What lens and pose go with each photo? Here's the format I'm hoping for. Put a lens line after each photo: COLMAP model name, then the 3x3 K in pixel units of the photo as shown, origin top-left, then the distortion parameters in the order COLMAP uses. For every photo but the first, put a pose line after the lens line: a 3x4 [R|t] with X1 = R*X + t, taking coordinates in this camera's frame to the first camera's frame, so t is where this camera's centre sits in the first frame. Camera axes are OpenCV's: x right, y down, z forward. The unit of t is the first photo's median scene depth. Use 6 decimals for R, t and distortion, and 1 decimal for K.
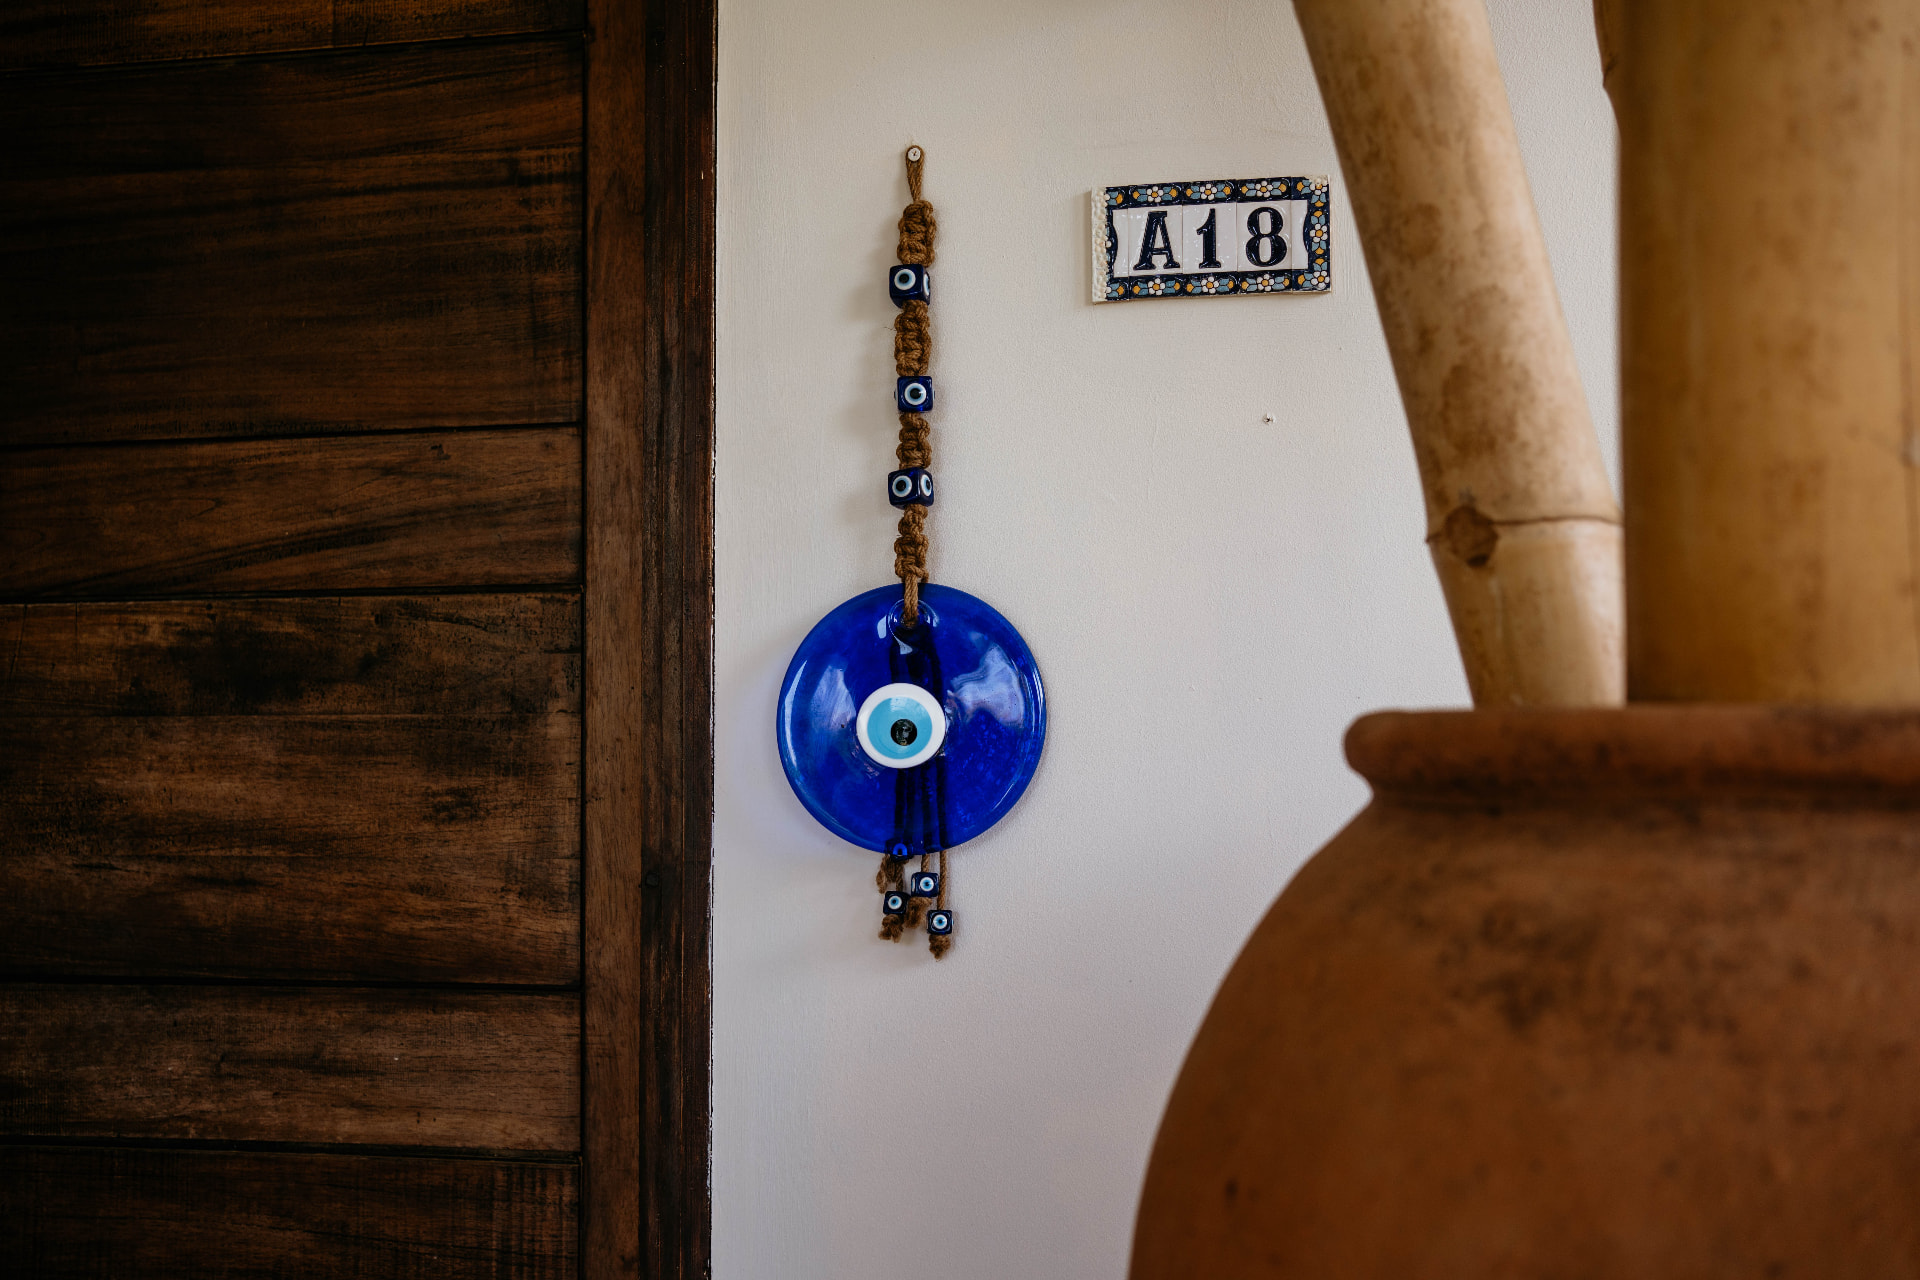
lens RADIAL K [[1882.1, 0, 960.0], [0, 1882.1, 640.0], [0, 0, 1]] dist [-0.005191, -0.005240]
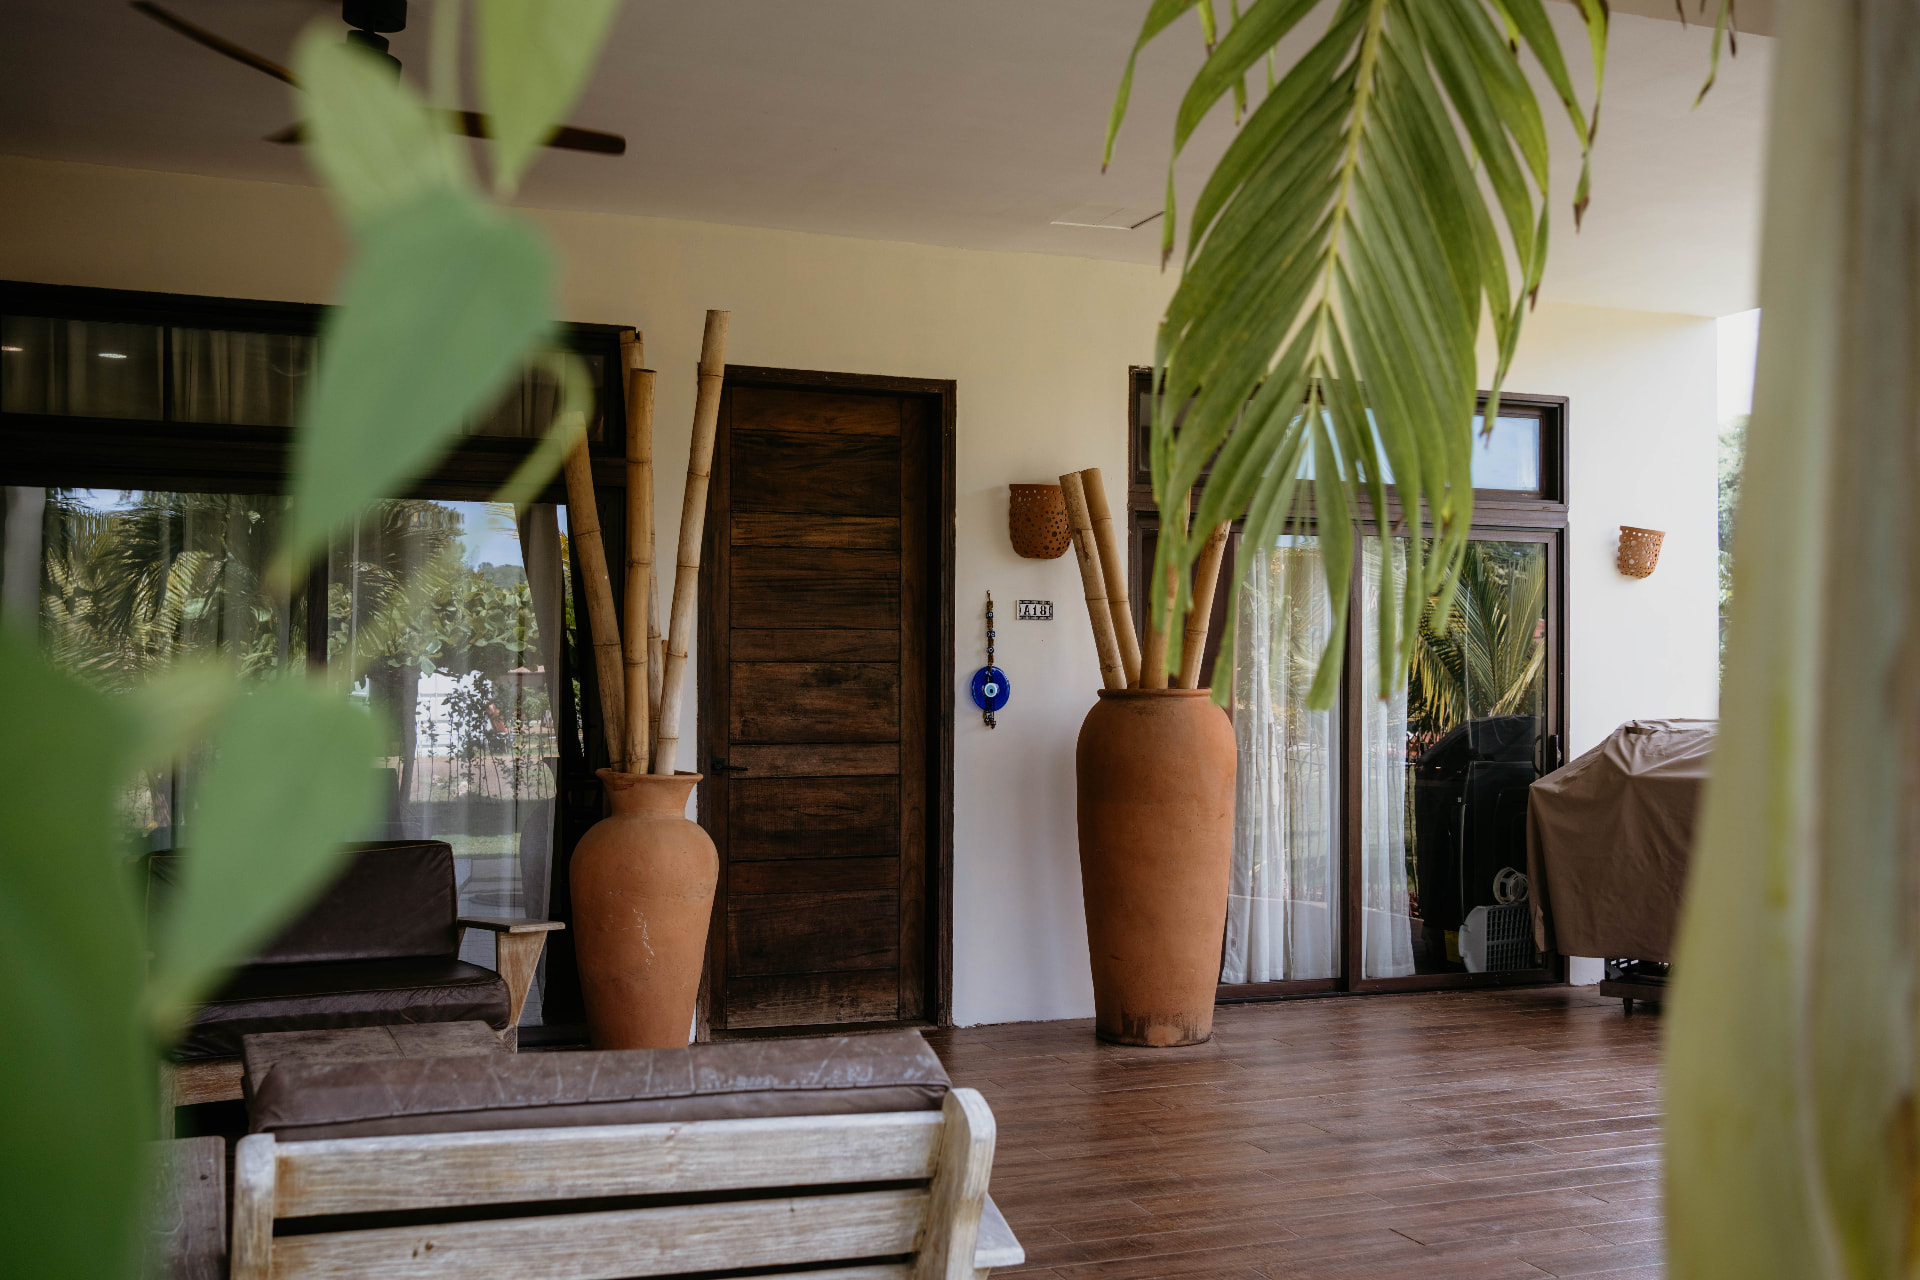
lens RADIAL K [[1882.1, 0, 960.0], [0, 1882.1, 640.0], [0, 0, 1]] dist [-0.005191, -0.005240]
pose [[0.864235, 0.016897, 0.502805, -2.570193], [-0.027455, 0.999531, 0.013600, -0.158612], [-0.502339, -0.025558, 0.864293, -3.391014]]
